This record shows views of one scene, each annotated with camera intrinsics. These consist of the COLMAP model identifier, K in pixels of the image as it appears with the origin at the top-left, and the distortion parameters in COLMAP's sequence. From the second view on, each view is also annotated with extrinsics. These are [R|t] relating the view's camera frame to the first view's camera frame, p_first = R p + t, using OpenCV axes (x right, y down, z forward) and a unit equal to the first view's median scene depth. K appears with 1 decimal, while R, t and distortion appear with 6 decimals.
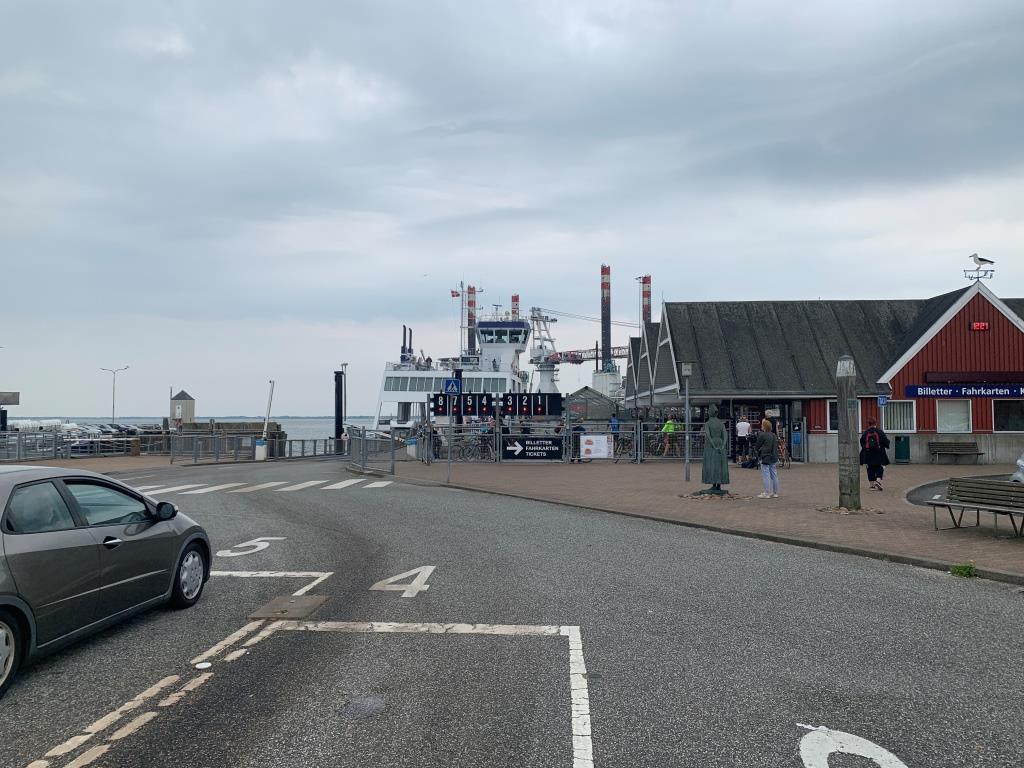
lens RADIAL K [[779.1, 0, 514.1], [0, 779.1, 391.0], [0, 0, 1]] dist [0.071941, -0.001660]
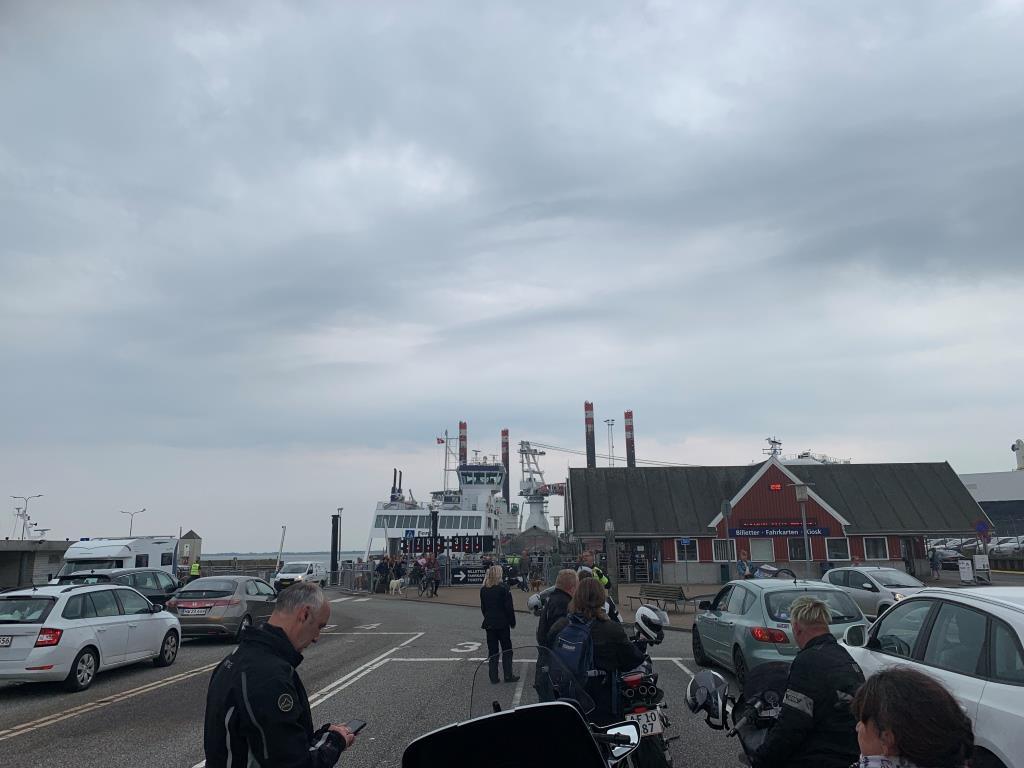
lens RADIAL K [[799.5, 0, 512.0], [0, 799.5, 384.0], [0, 0, 1]] dist [0.072177, -0.007136]
pose [[0.999927, -0.011692, -0.003018, 0.036766], [0.011020, 0.985781, -0.167675, -0.008611], [0.004936, 0.167630, 0.985838, -0.174078]]
